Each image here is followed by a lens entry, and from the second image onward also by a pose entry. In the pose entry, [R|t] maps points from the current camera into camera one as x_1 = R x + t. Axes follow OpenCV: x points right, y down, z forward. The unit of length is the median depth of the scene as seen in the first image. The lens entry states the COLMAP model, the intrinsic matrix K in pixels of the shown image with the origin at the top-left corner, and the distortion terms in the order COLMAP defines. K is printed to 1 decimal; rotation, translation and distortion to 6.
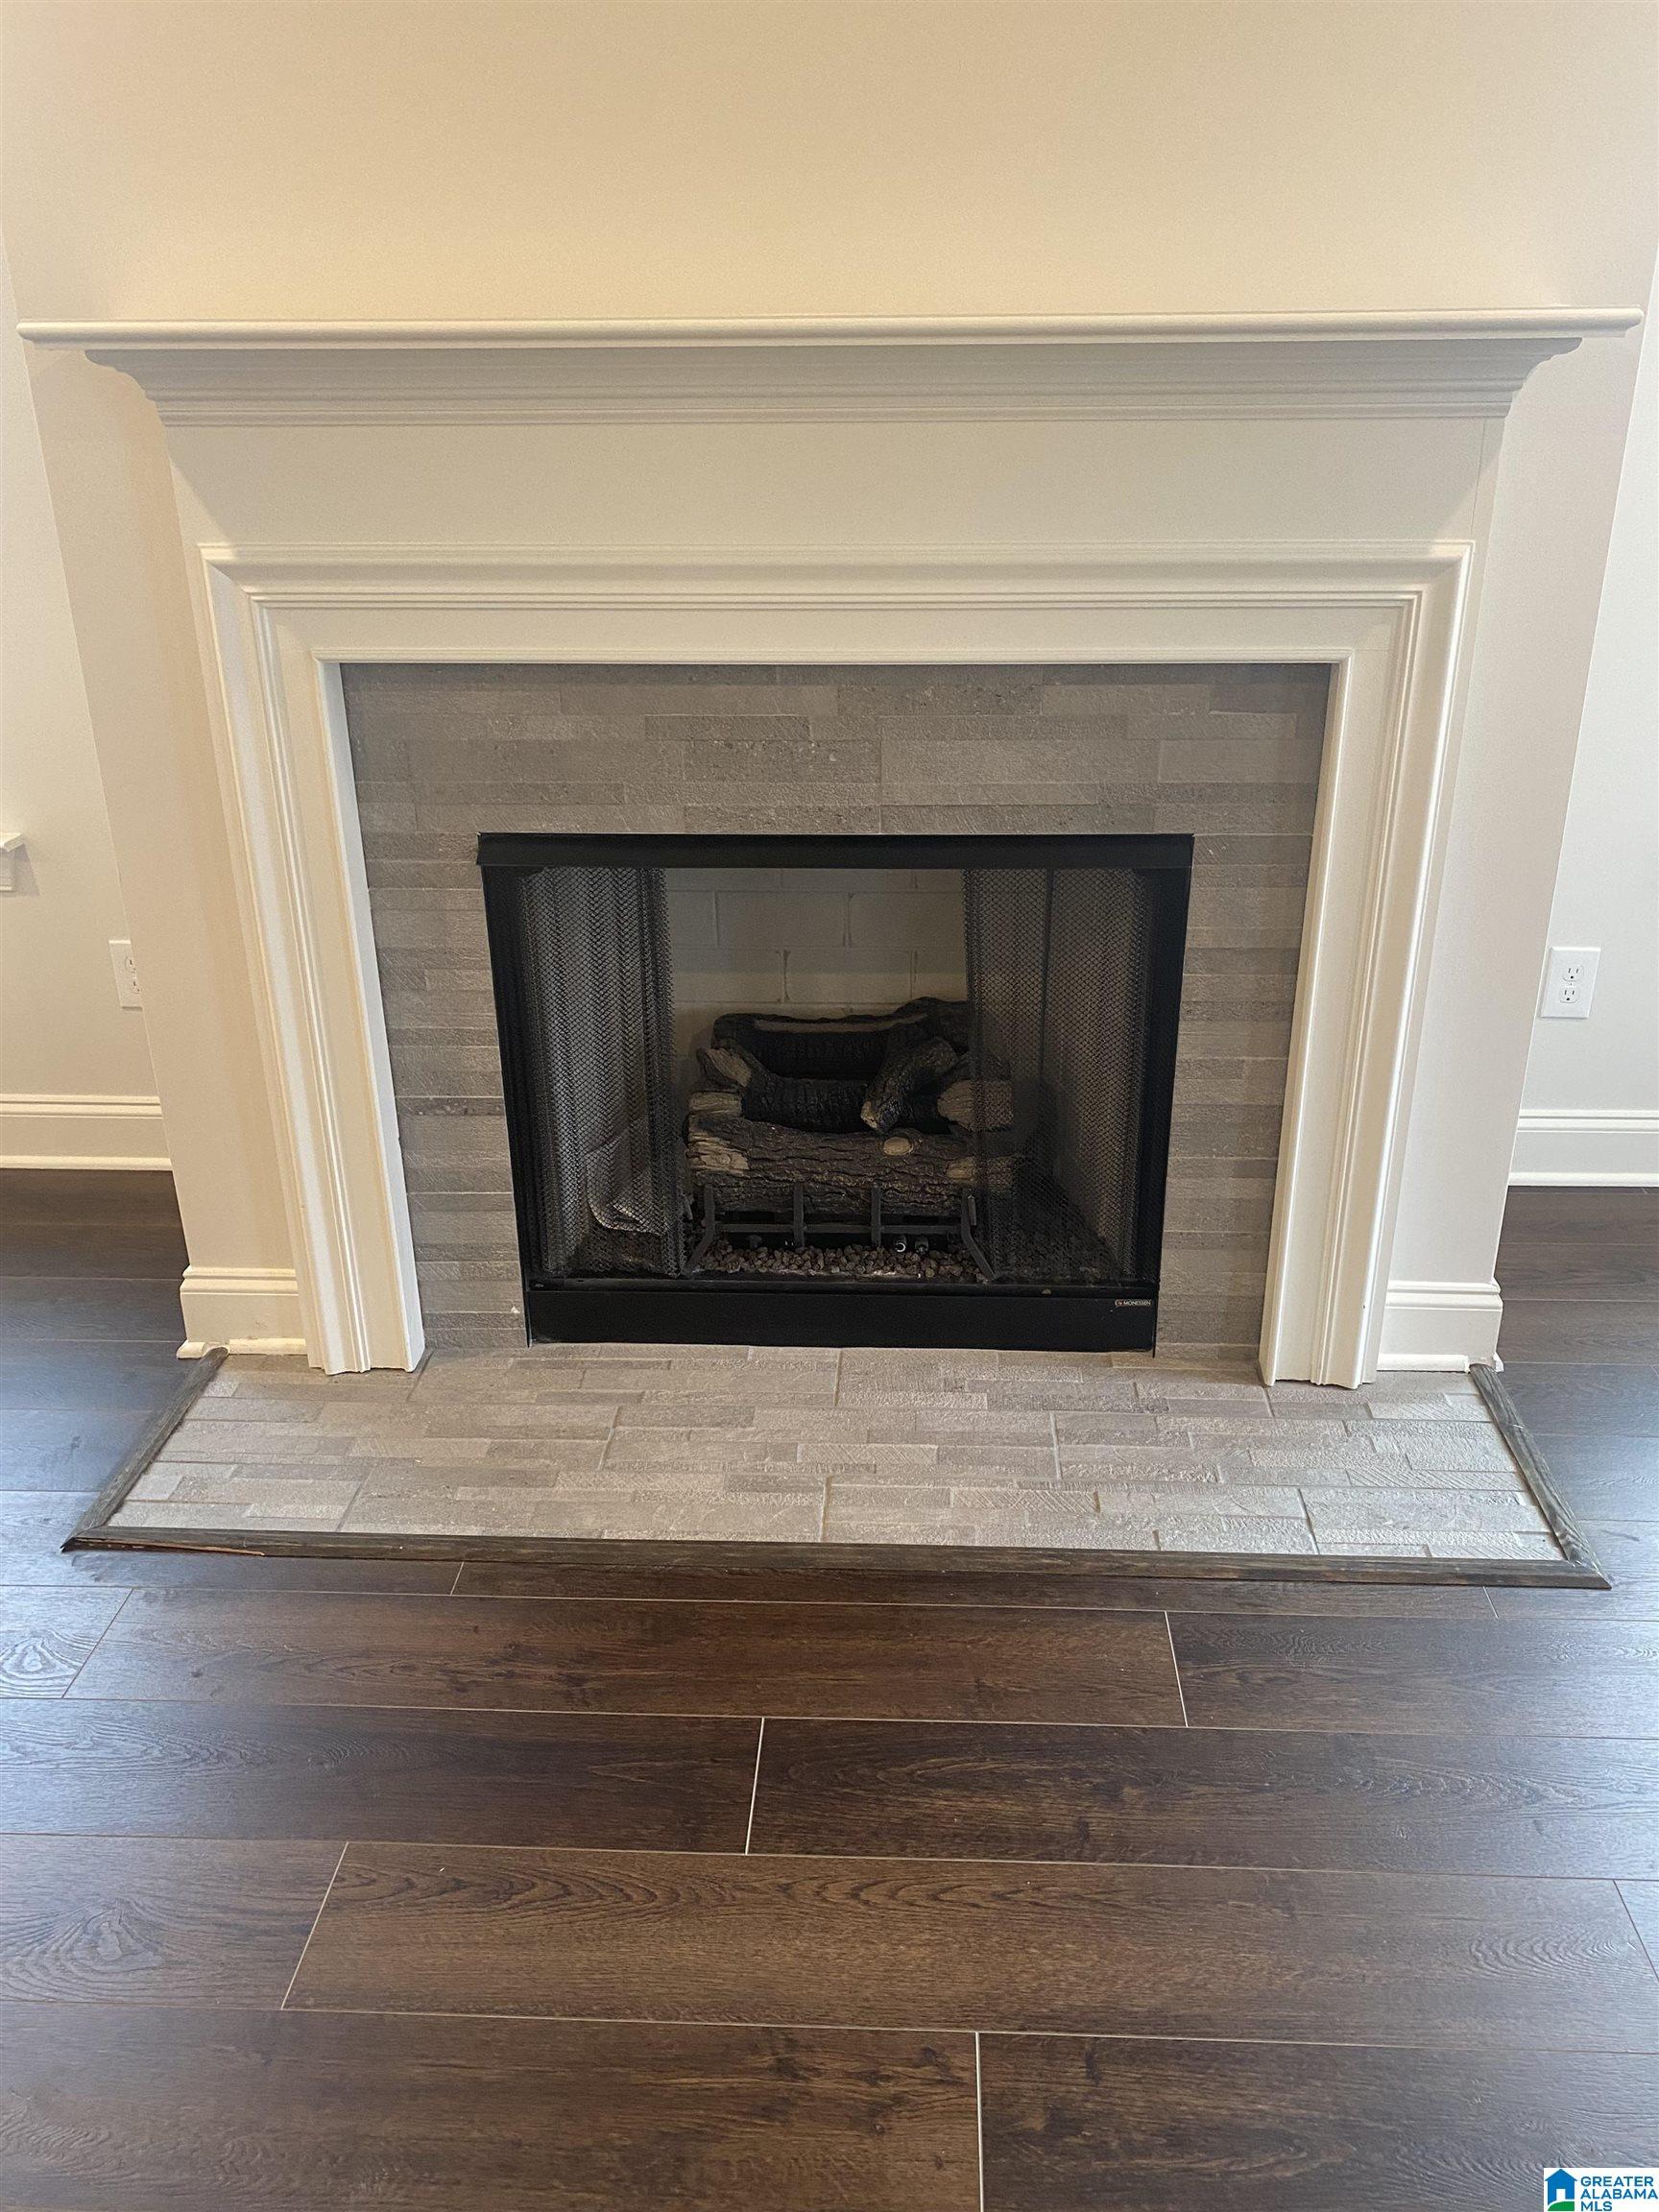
lens RADIAL K [[1637.6, 0, 836.7], [0, 1637.6, 1071.6], [0, 0, 1]] dist [0.028814, 0.000181]
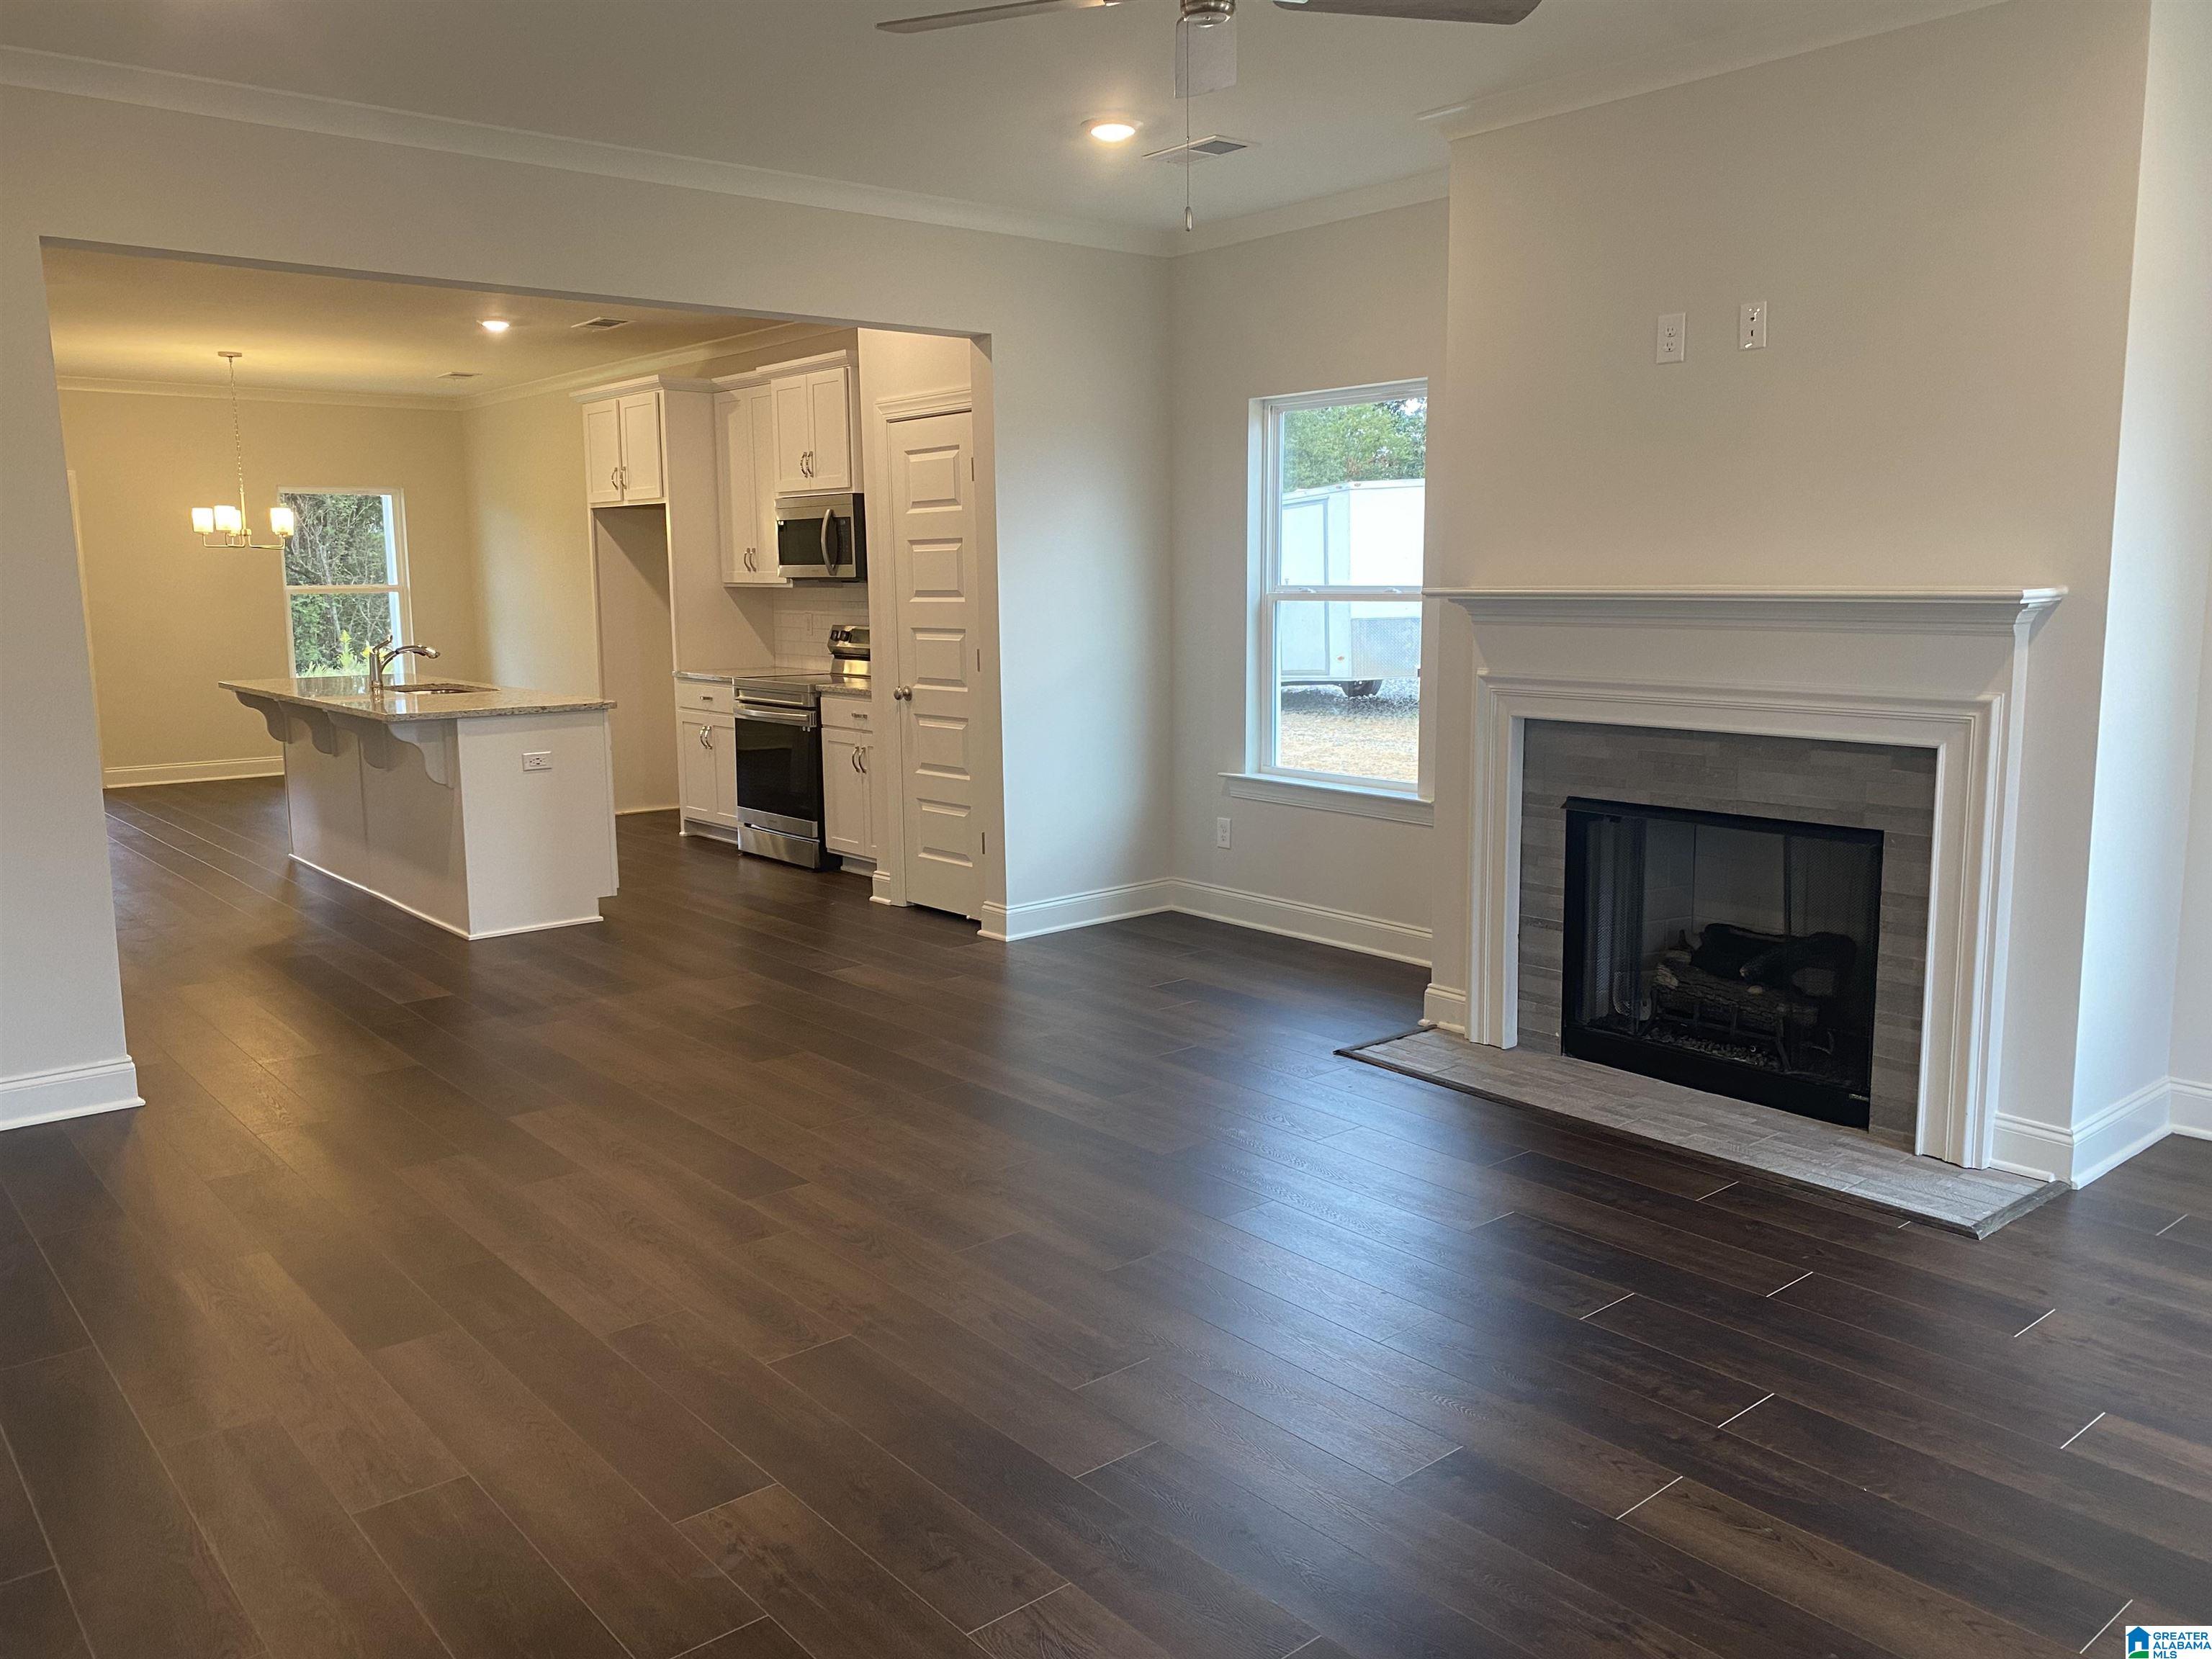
lens RADIAL K [[1687.4, 0, 1106.0], [0, 1687.4, 829.5], [0, 0, 1]] dist [-0.004915, -0.001611]
pose [[0.675322, 0.111193, -0.729093, 0.995961], [-0.276106, 0.954797, -0.110127, 0.311438], [0.683891, 0.275678, 0.675496, -0.930019]]
